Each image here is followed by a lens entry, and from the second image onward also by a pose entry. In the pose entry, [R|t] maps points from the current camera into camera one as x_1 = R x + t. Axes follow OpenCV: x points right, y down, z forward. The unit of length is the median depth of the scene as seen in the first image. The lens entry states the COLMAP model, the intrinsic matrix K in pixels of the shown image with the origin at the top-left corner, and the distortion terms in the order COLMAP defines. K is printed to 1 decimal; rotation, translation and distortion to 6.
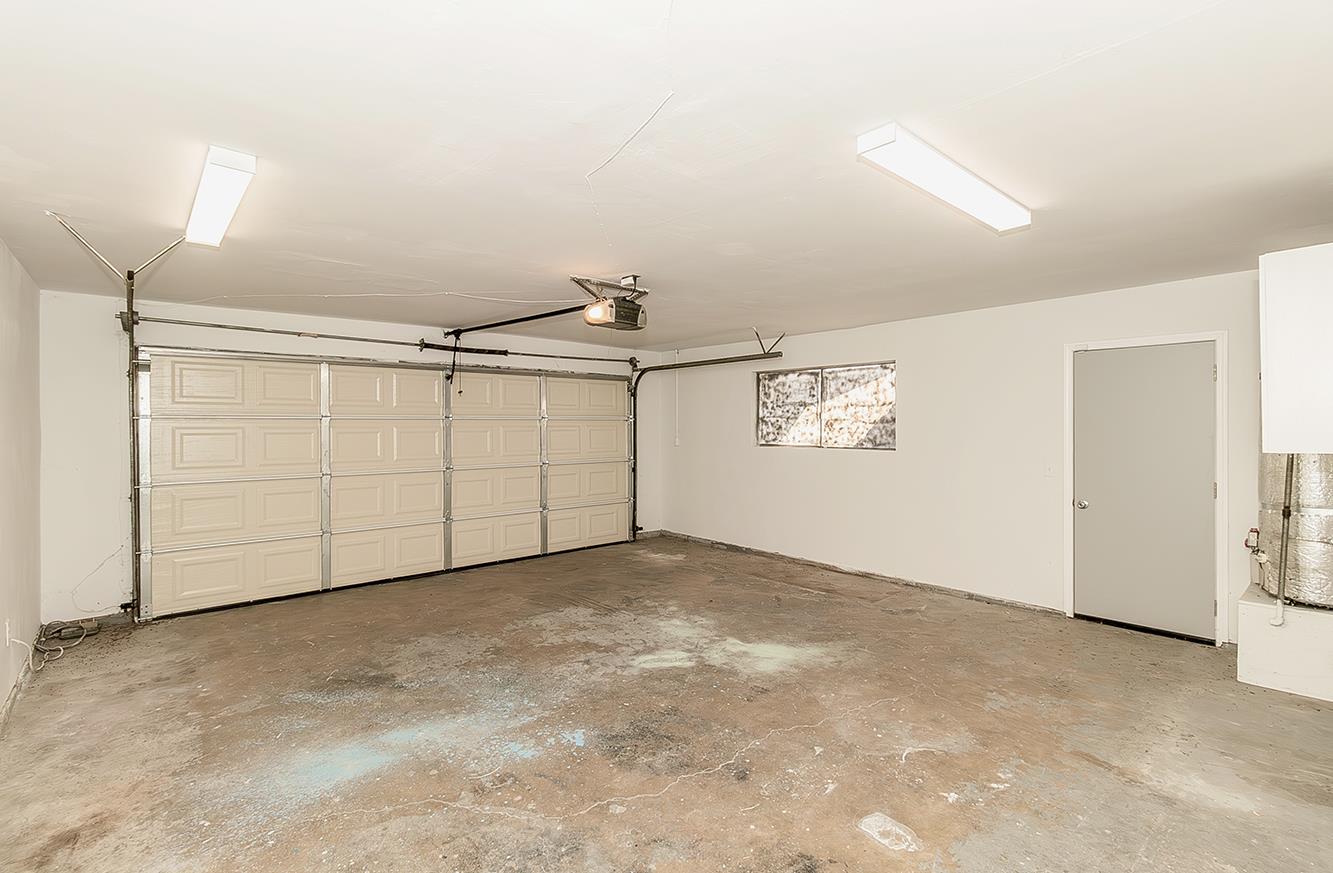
lens RADIAL K [[602.7, 0, 666.6], [0, 602.7, 414.0], [0, 0, 1]] dist [0.001288, 0.000290]
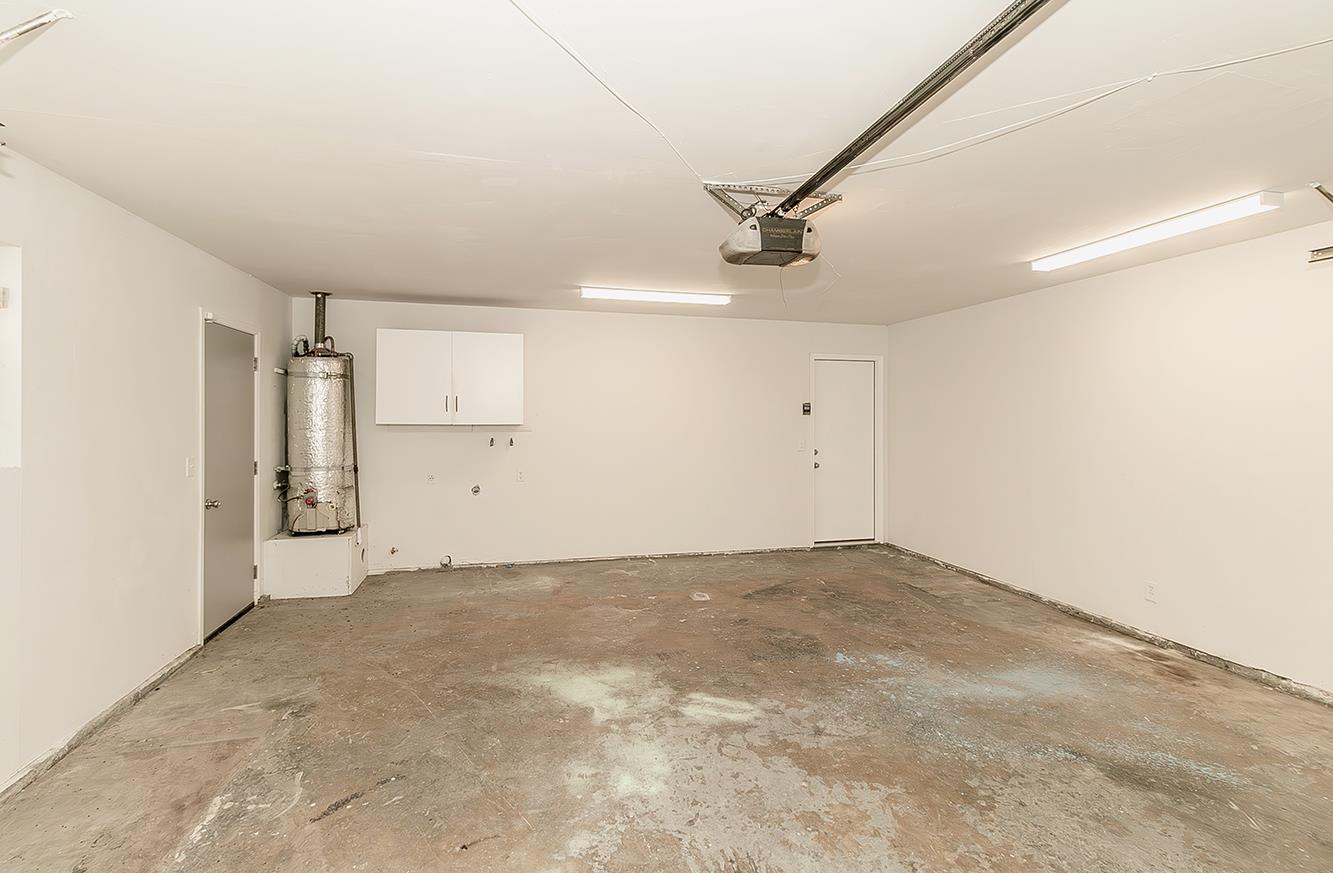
lens RADIAL K [[602.7, 0, 666.6], [0, 602.7, 414.0], [0, 0, 1]] dist [0.001288, 0.000290]
pose [[-0.889520, -0.000018, 0.456896, -0.303588], [-0.009777, 0.999772, -0.018994, 0.042771], [-0.456792, -0.021363, -0.889317, 1.751888]]
